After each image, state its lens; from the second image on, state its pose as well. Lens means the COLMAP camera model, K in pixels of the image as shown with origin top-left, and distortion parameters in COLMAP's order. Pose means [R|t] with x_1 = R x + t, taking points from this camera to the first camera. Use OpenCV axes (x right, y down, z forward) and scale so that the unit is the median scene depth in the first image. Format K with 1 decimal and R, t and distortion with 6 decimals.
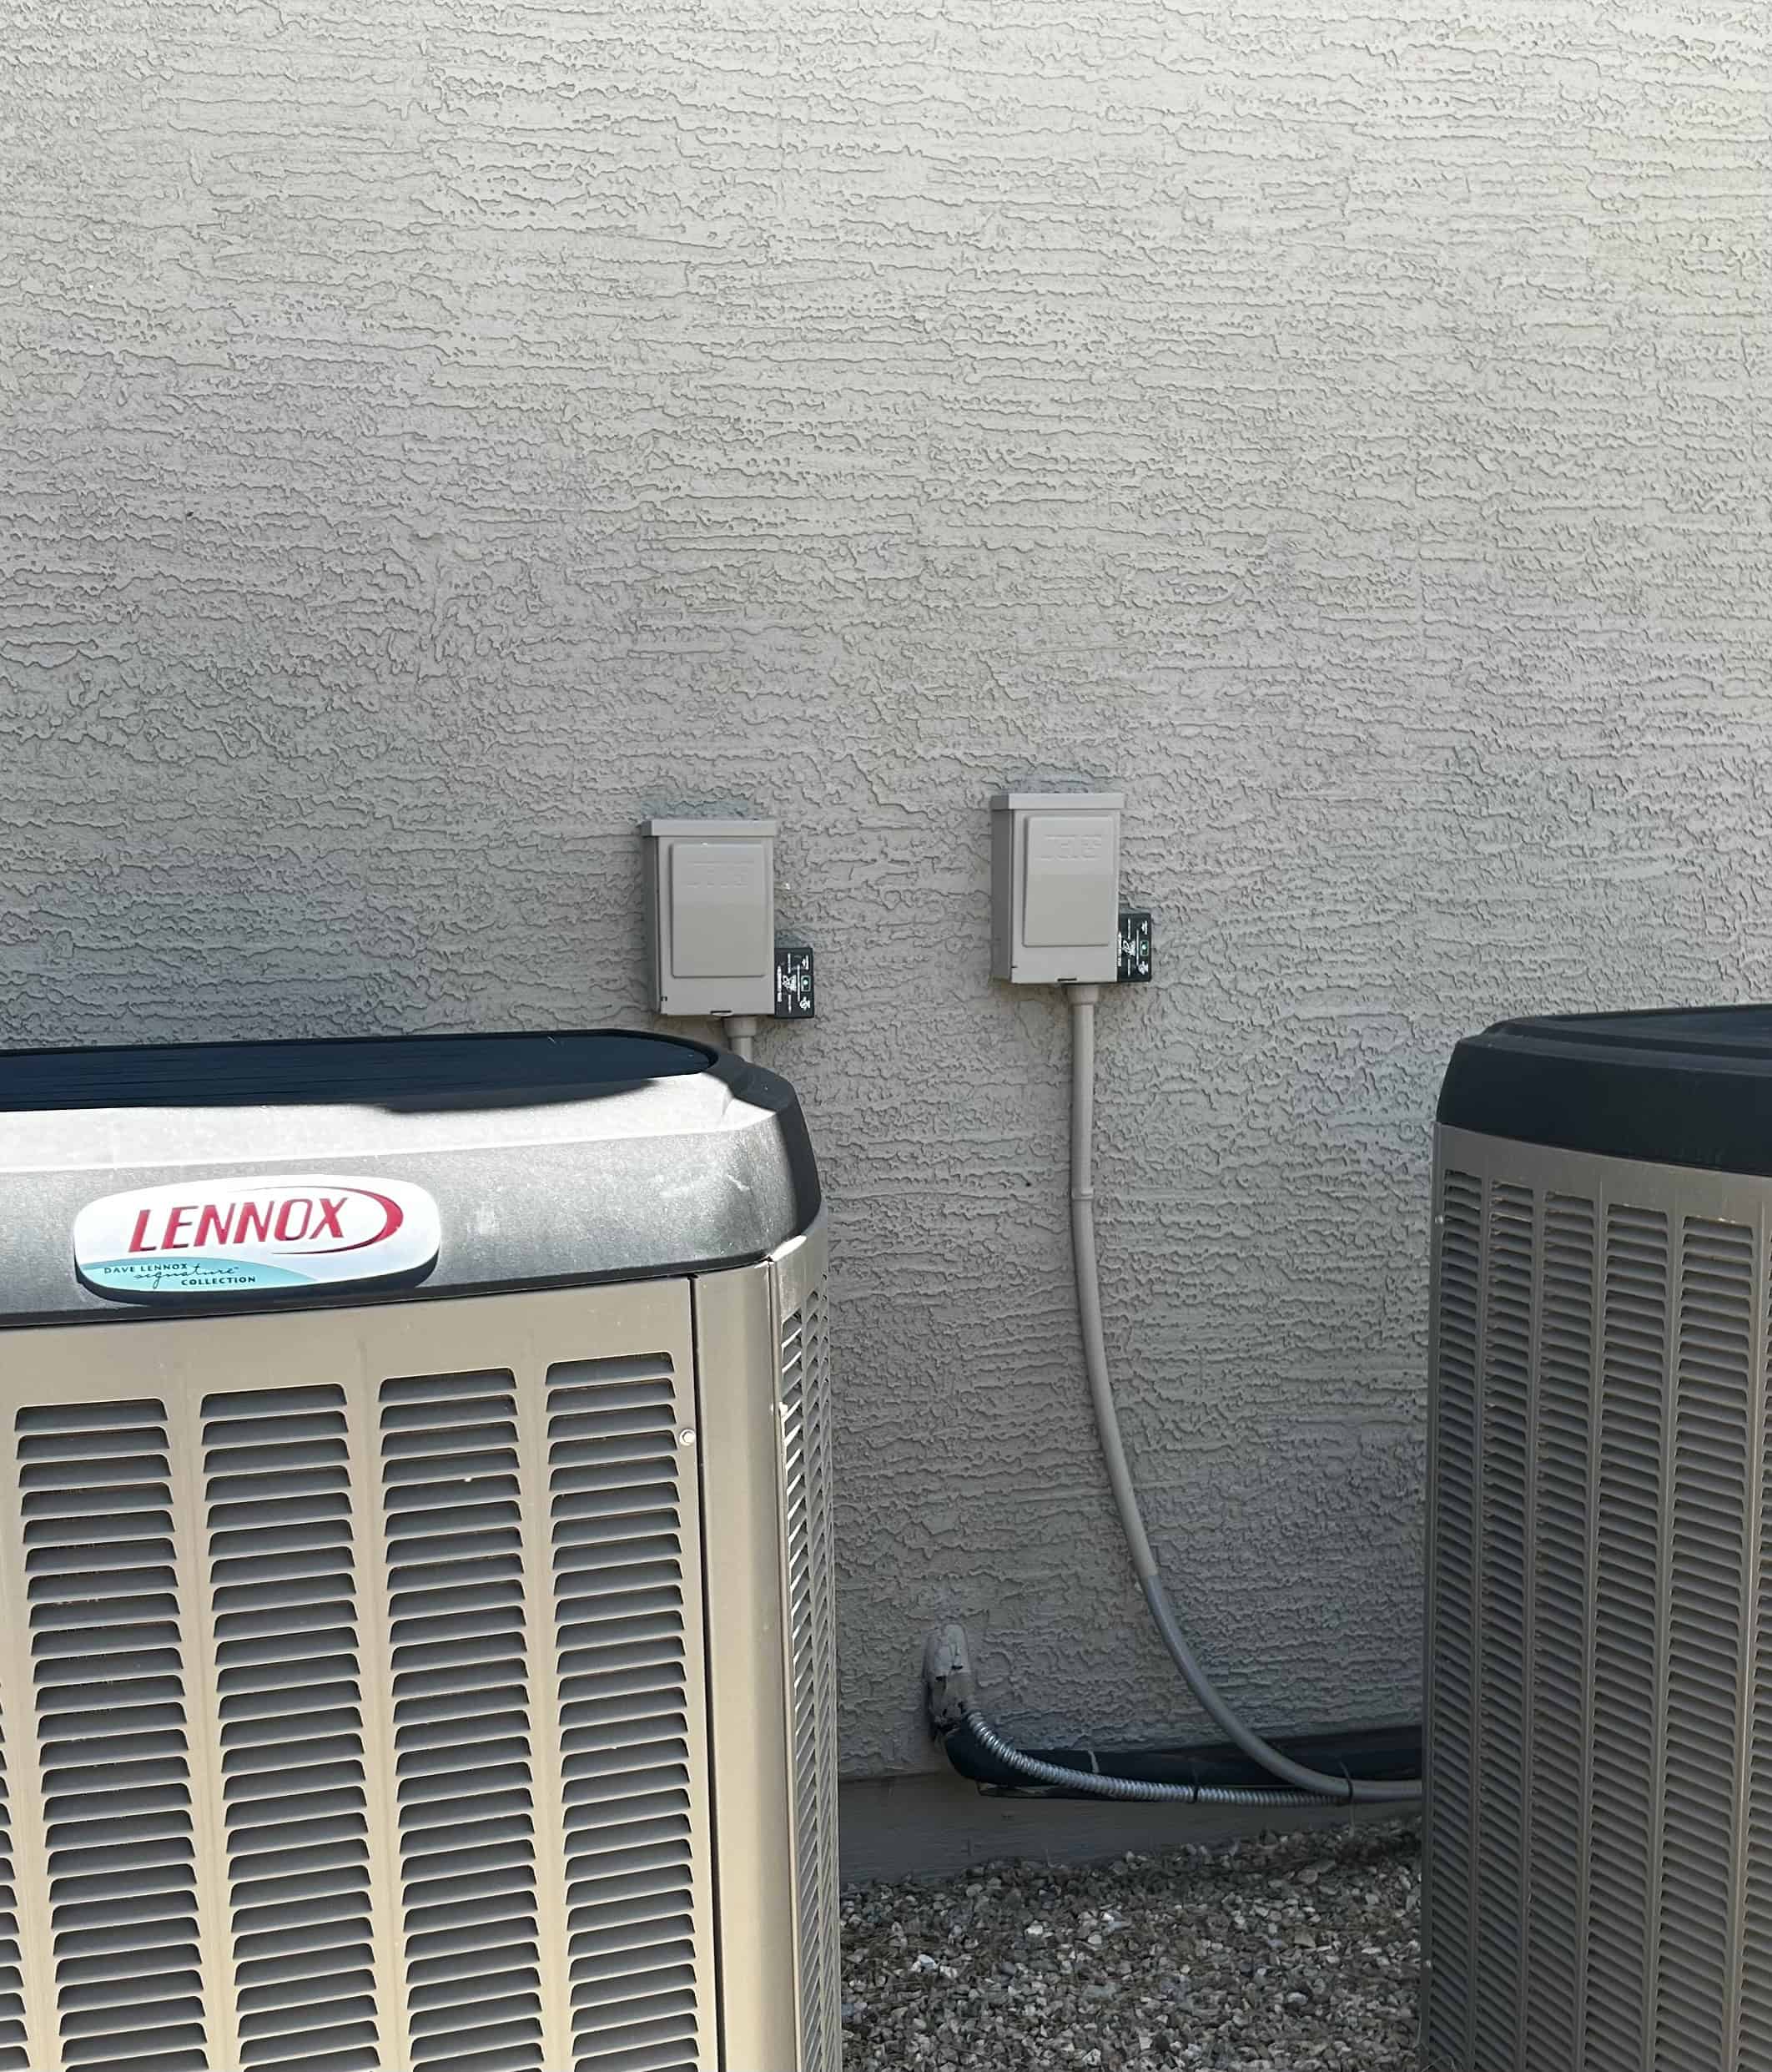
lens RADIAL K [[1754.7, 0, 886.0], [0, 1754.7, 1036.0], [0, 0, 1]] dist [-0.000046, -0.000034]
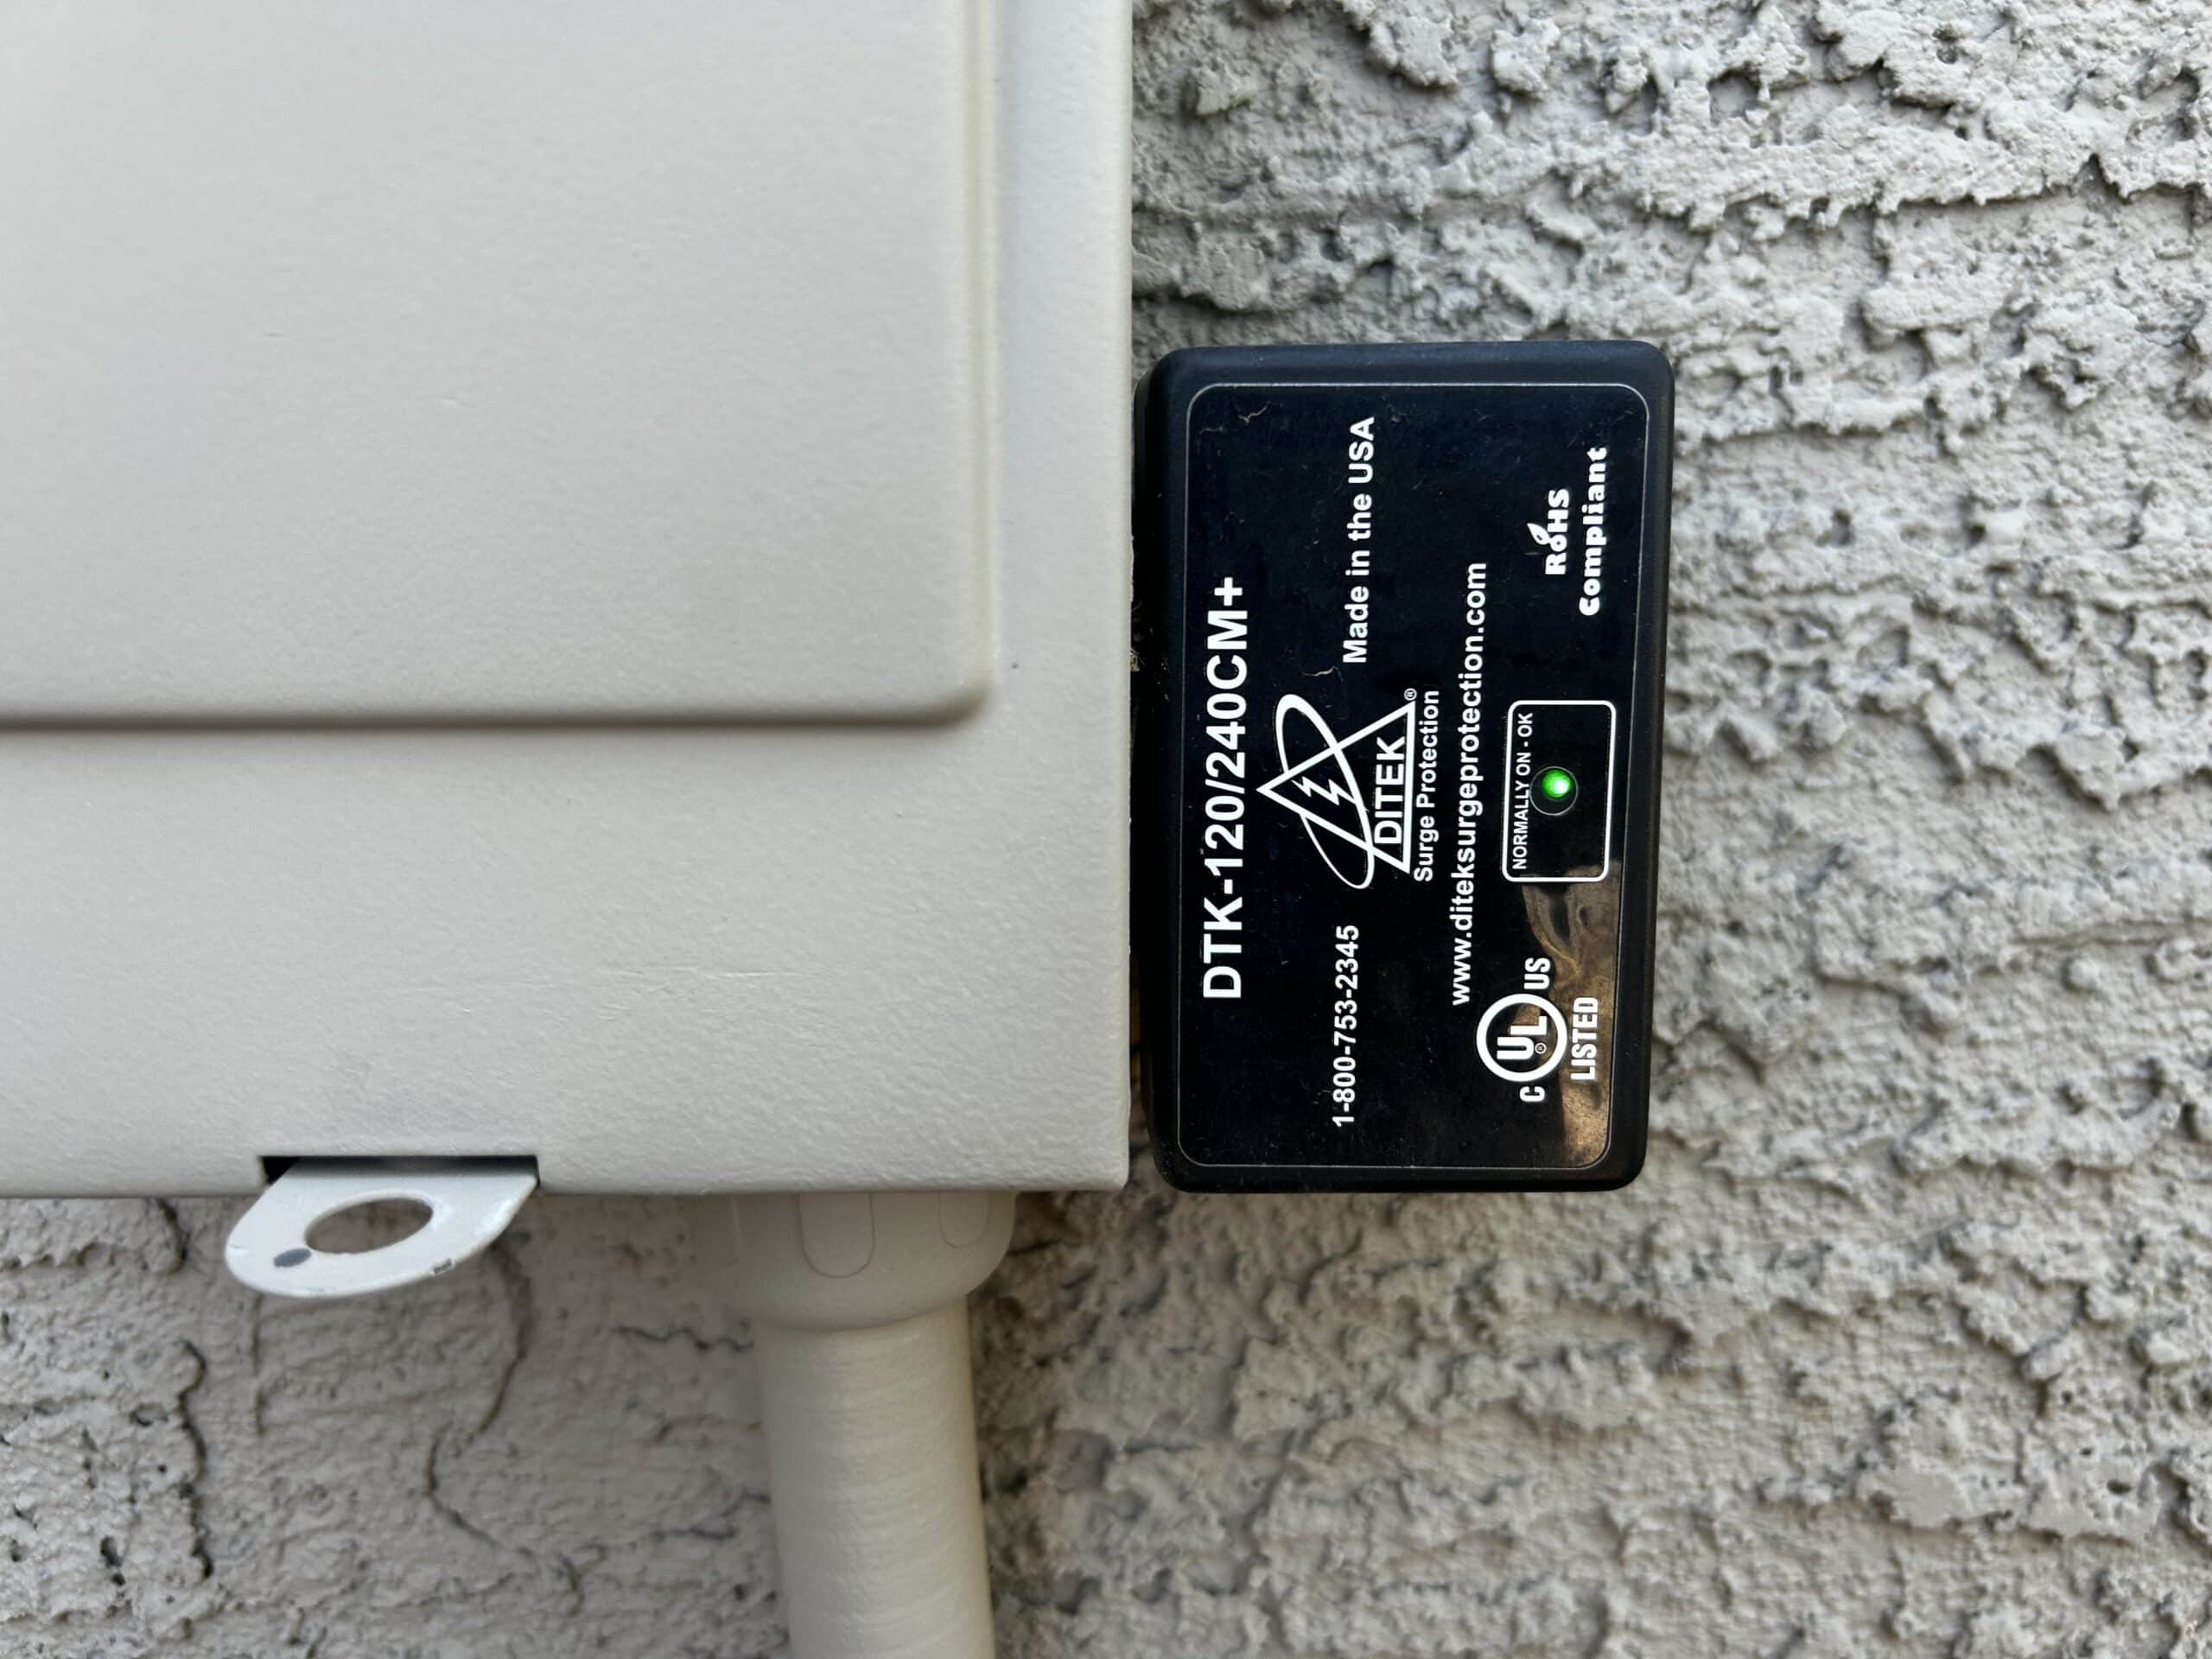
lens RADIAL K [[1723.9, 0, 1106.0], [0, 1723.9, 829.5], [0, 0, 1]] dist [-0.022841, -0.000105]
pose [[0.953814, 0.062918, -0.293734, -0.041385], [-0.022395, 0.989992, 0.139336, -0.038321], [0.299561, -0.126323, 0.945677, 0.902896]]
